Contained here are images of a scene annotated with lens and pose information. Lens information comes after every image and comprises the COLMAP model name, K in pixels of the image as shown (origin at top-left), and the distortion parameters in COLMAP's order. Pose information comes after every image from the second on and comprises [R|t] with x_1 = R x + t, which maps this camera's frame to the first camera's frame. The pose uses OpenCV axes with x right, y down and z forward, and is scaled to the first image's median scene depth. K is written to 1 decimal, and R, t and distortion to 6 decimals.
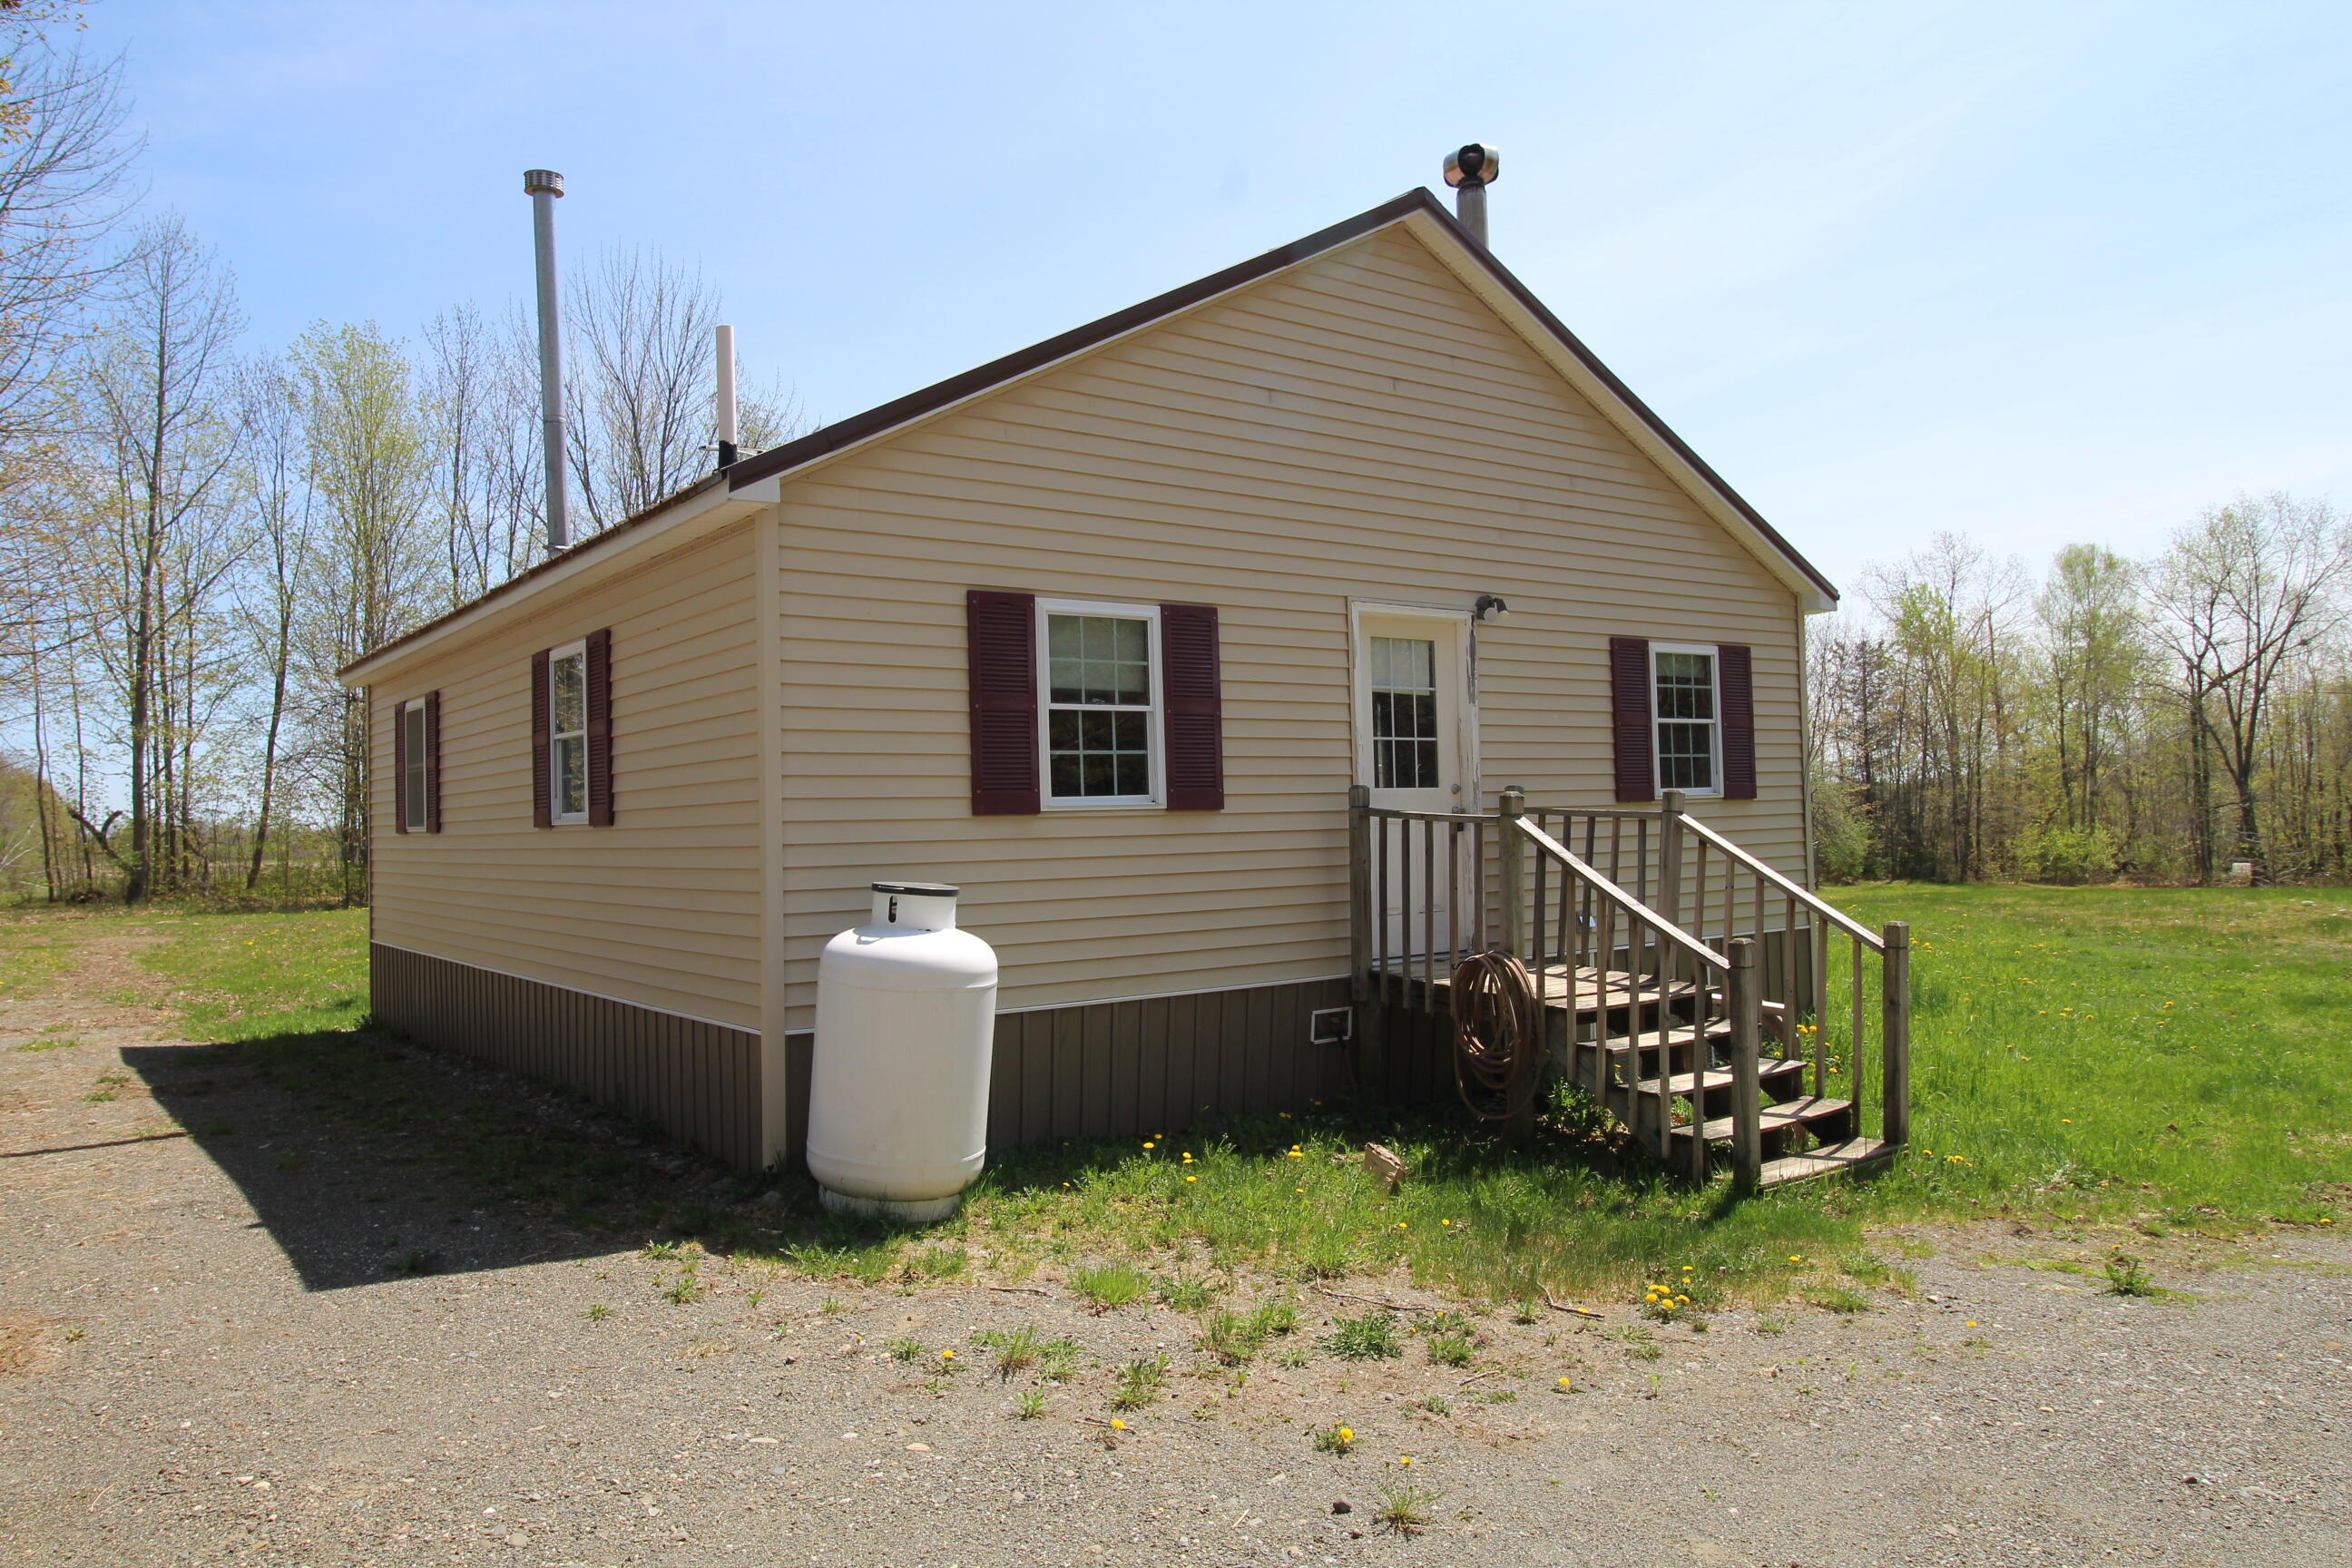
lens RADIAL K [[1590.6, 0, 1156.7], [0, 1590.6, 771.5], [0, 0, 1]] dist [0.013709, -0.005662]
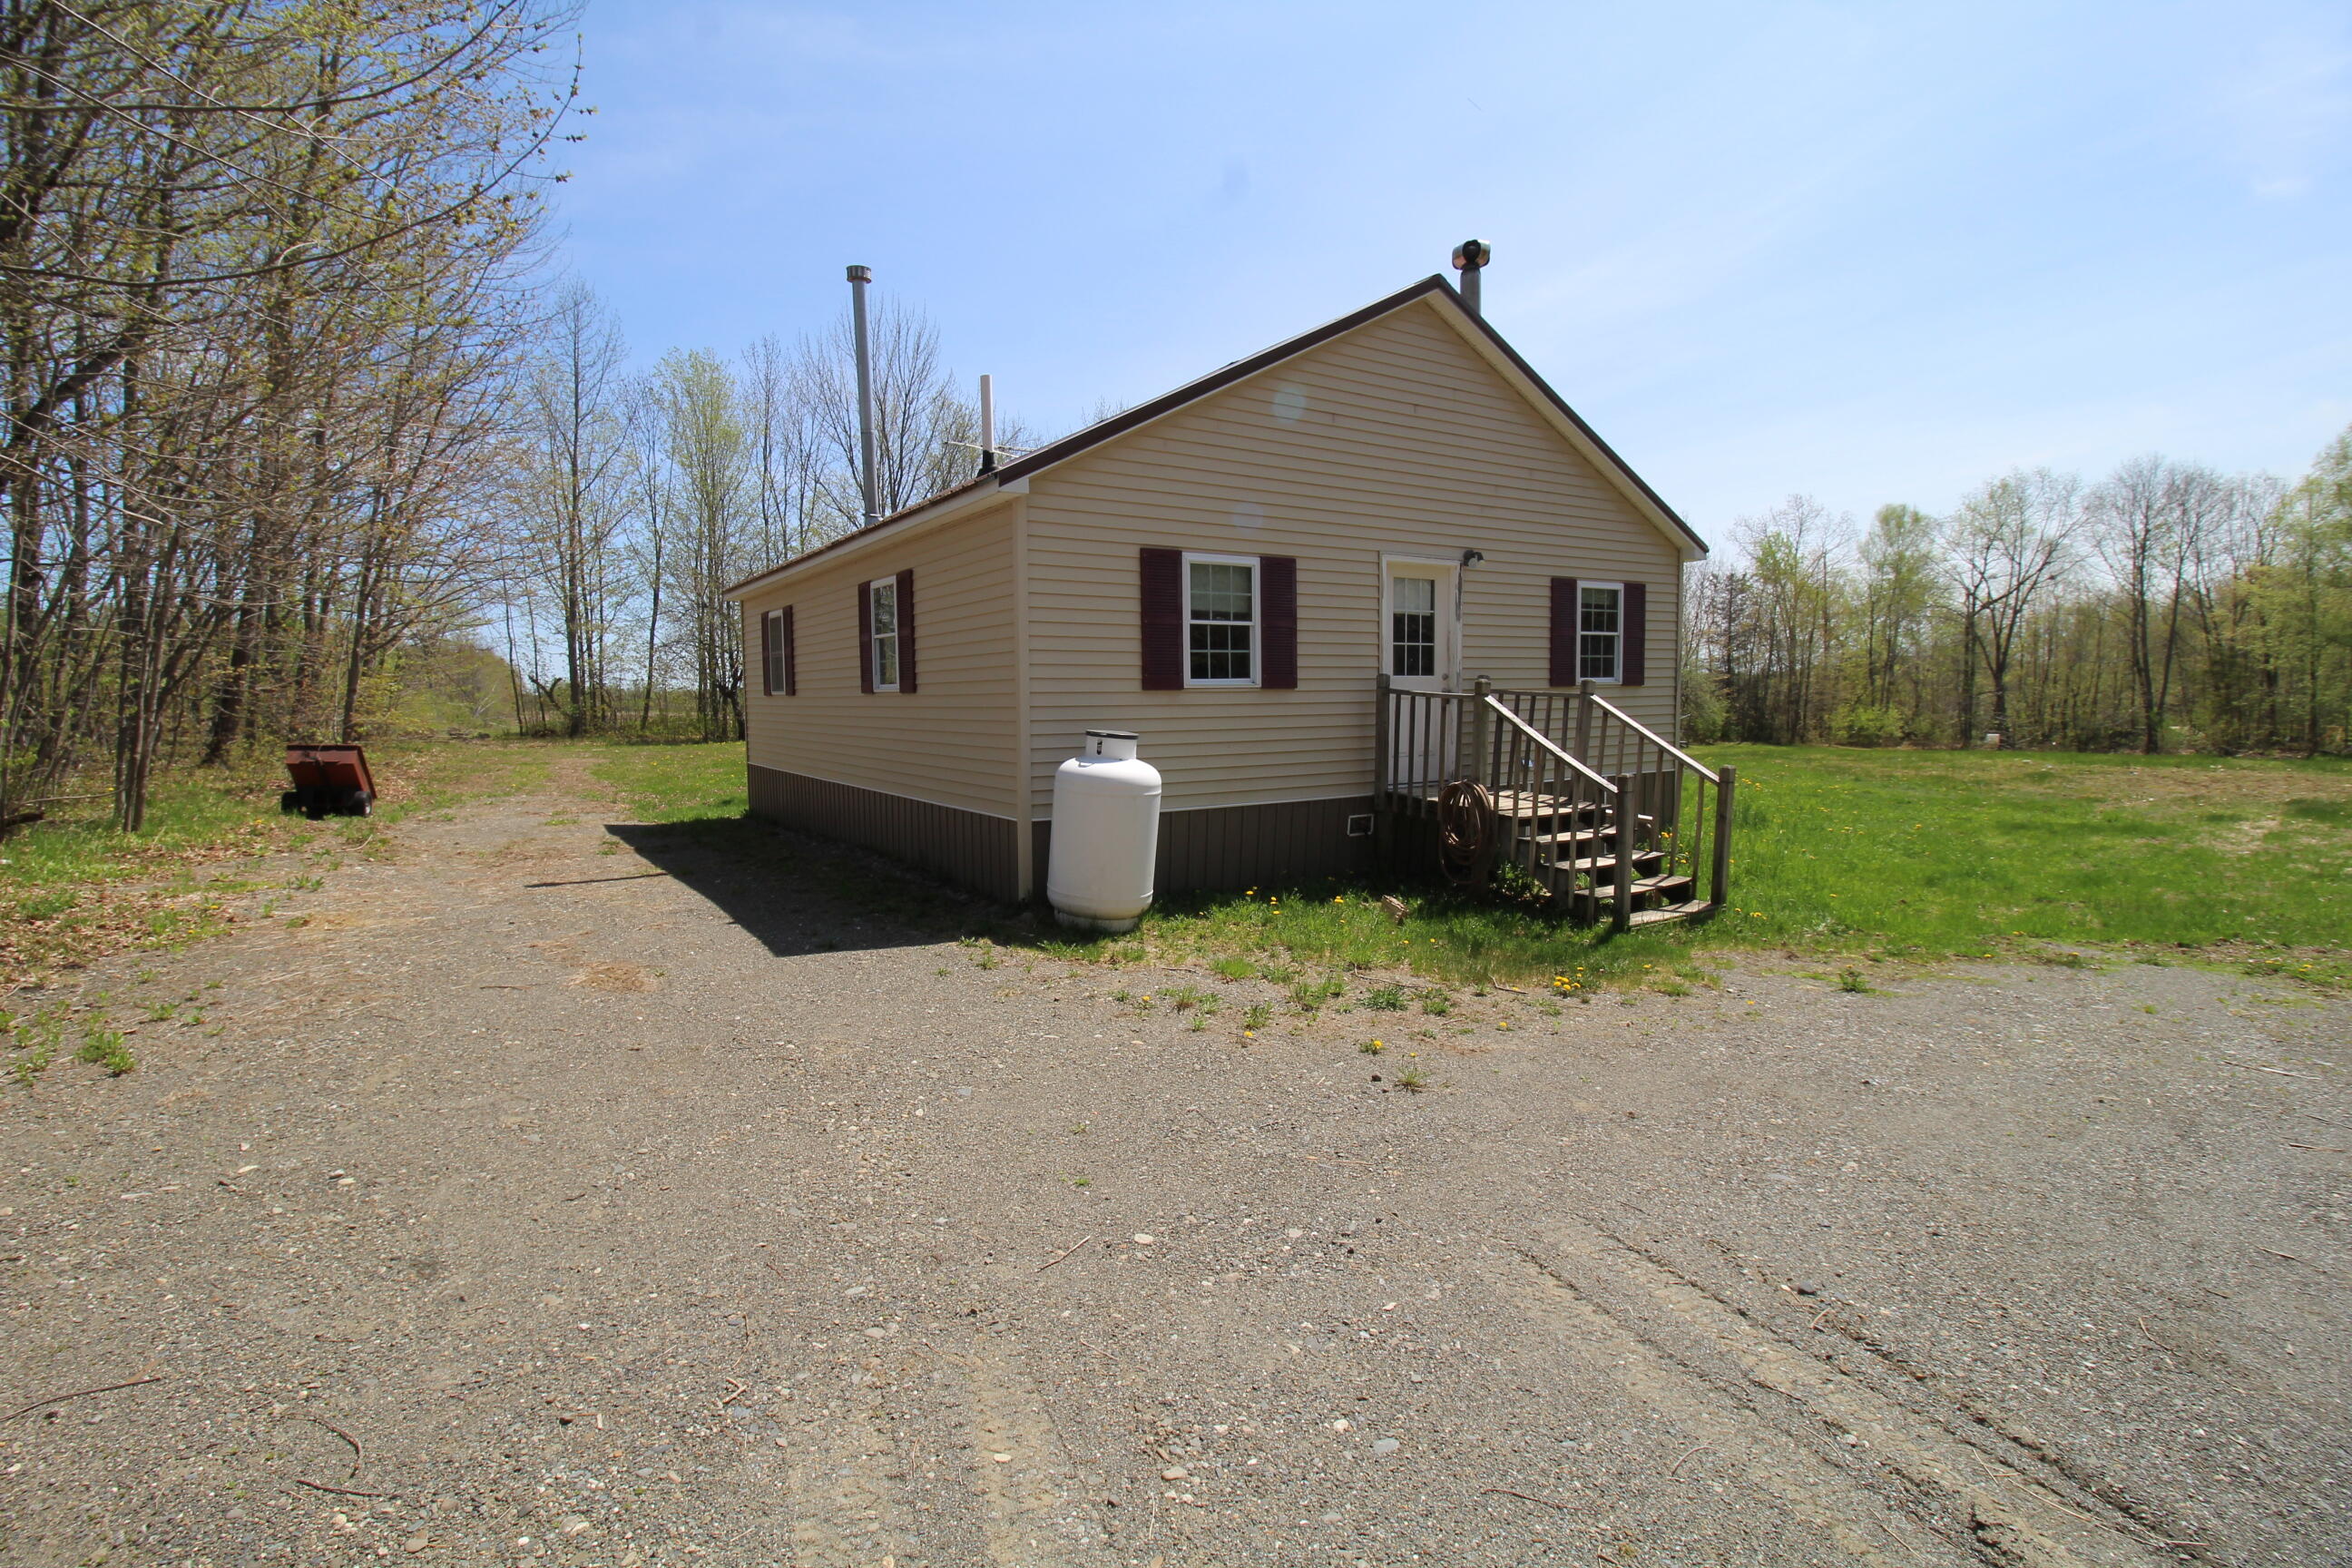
lens RADIAL K [[1086.0, 0, 1156.3], [0, 1086.0, 775.4], [0, 0, 1]] dist [0.004923, -0.015470]
pose [[0.997833, 0.018506, -0.063142, -0.025464], [-0.011676, 0.994205, 0.106865, -0.003349], [0.064753, -0.105896, 0.992267, -0.082785]]
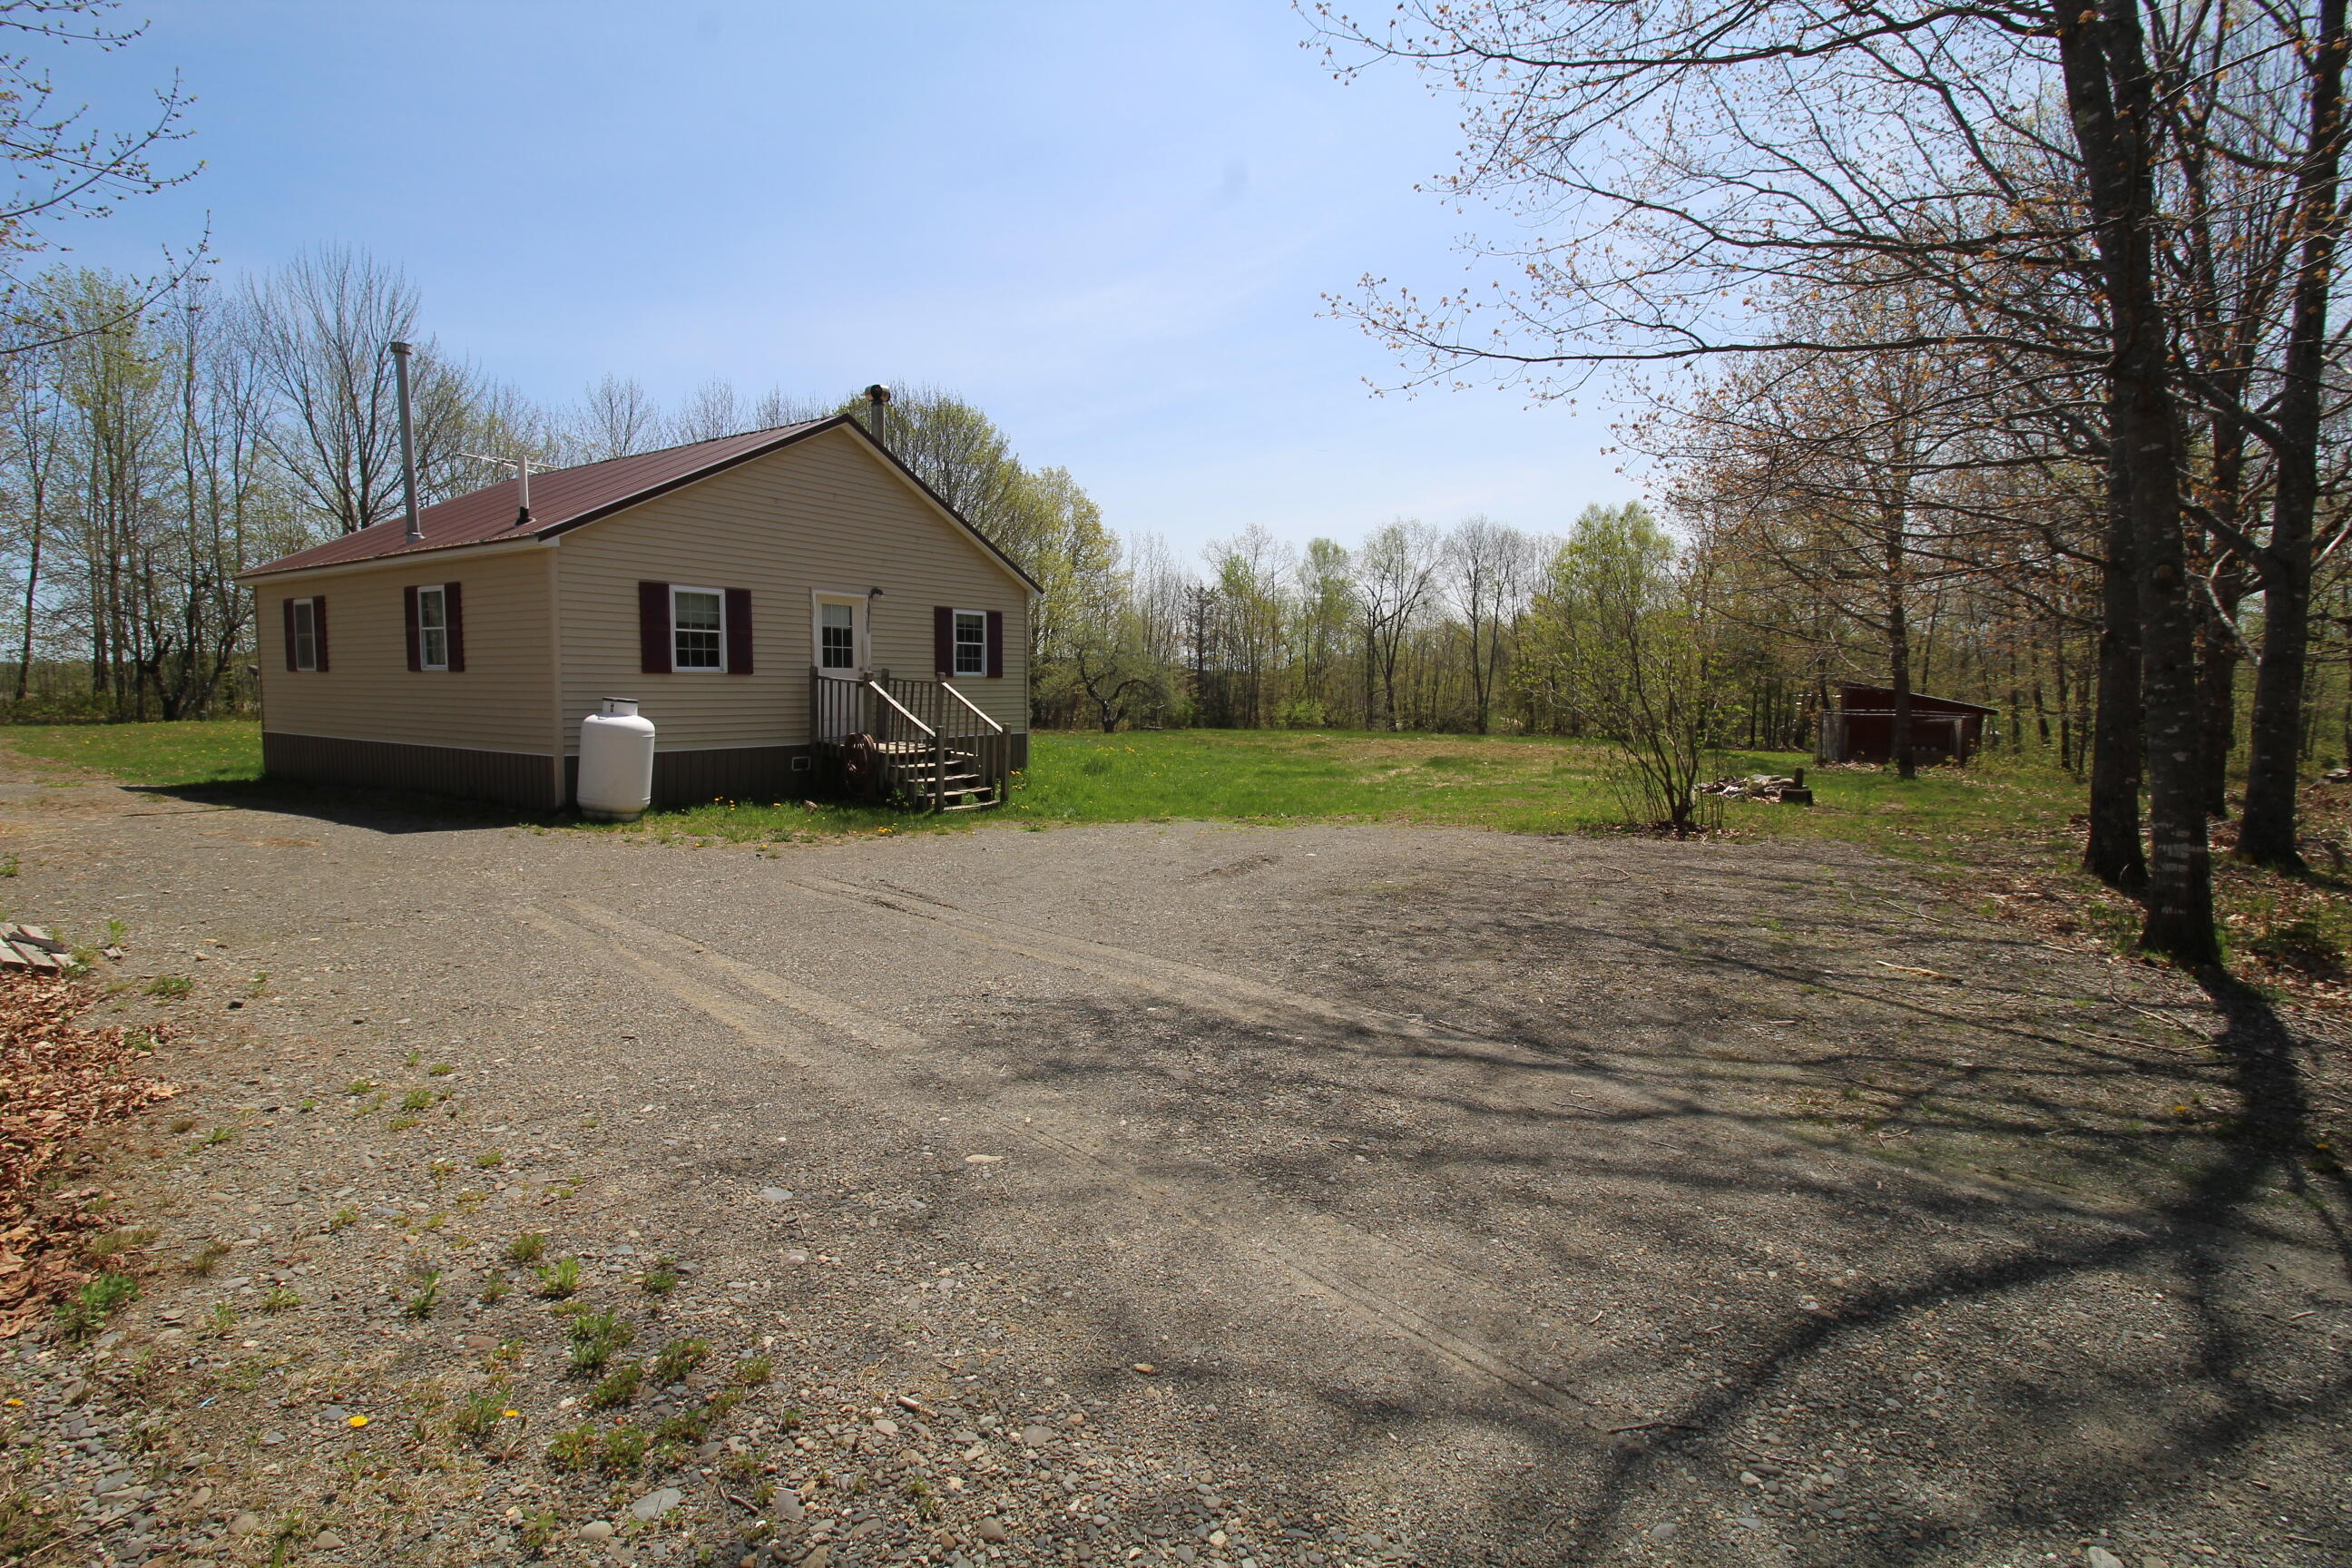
lens RADIAL K [[1086.0, 0, 1156.3], [0, 1086.0, 775.4], [0, 0, 1]] dist [0.004923, -0.015470]
pose [[0.939659, 0.003887, 0.342091, 0.049840], [-0.042331, 0.993572, 0.104985, -0.021265], [-0.339485, -0.113131, 0.933783, -0.735947]]
